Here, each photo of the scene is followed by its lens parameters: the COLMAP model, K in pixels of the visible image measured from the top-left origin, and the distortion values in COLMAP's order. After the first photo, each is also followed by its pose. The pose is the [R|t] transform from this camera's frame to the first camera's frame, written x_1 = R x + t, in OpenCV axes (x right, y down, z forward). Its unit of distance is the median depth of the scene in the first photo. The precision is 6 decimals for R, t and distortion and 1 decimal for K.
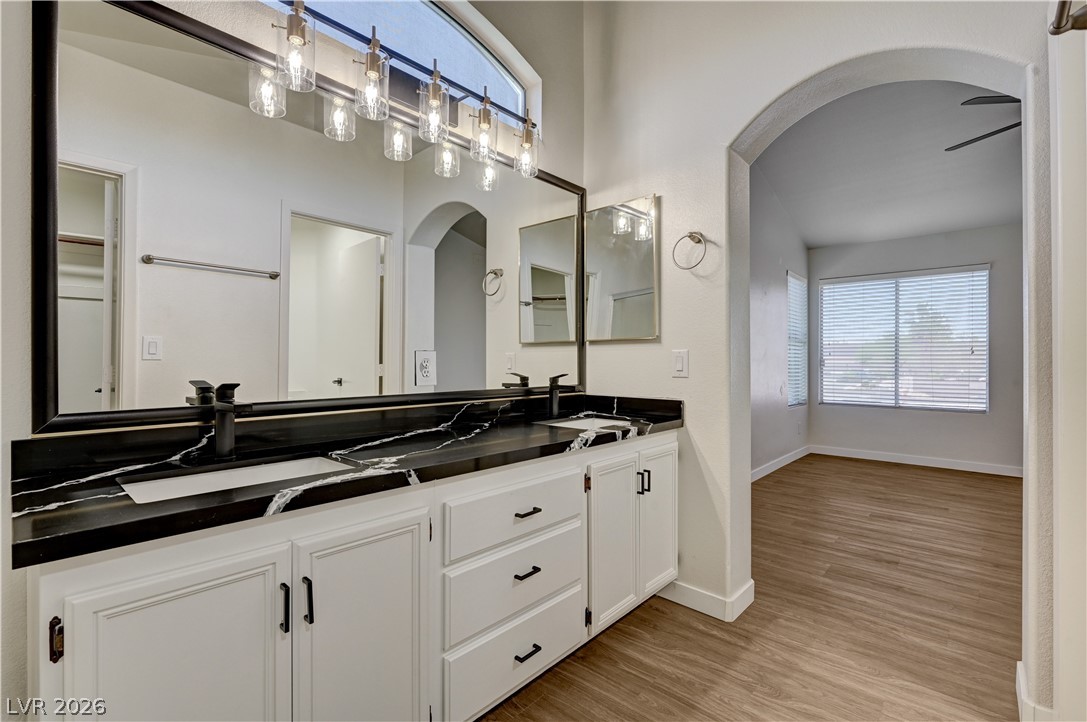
lens RADIAL K [[499.6, 0, 542.7], [0, 499.6, 361.8], [0, 0, 1]] dist [0.015665, 0.000043]
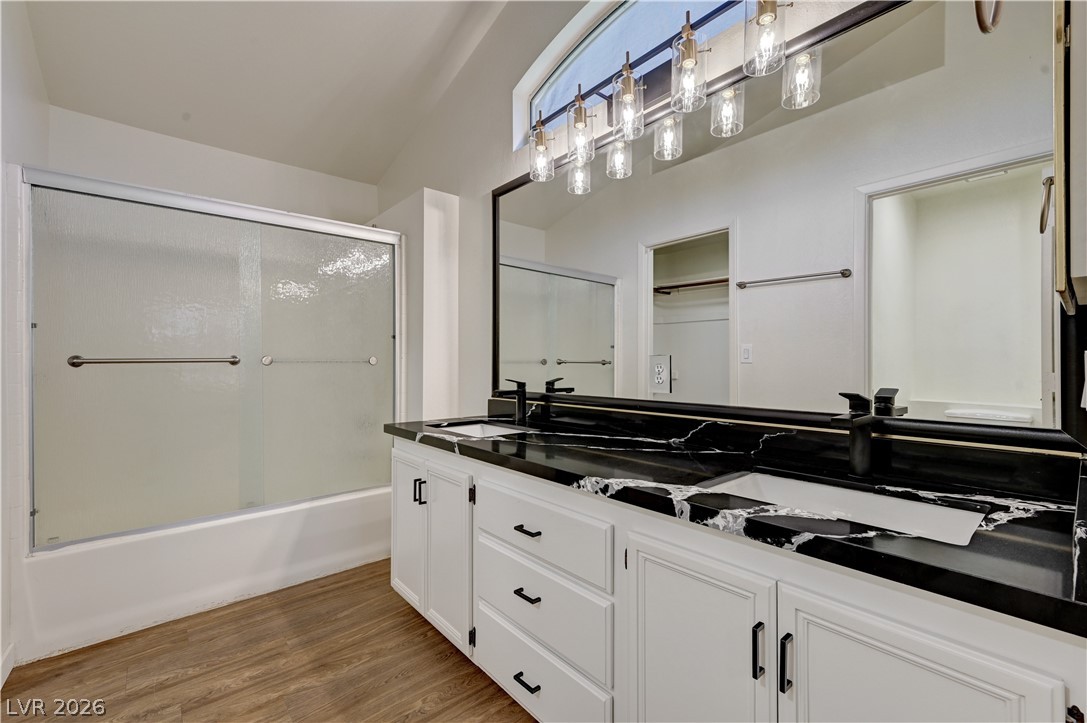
lens RADIAL K [[464.4, 0, 542.9], [0, 464.4, 363.7], [0, 0, 1]] dist [0.002130, 0.001013]
pose [[-0.133386, -0.000242, -0.991064, 0.703453], [0.000016, 1.000000, -0.000246, -0.005837], [0.991064, -0.000049, -0.133386, 0.985877]]
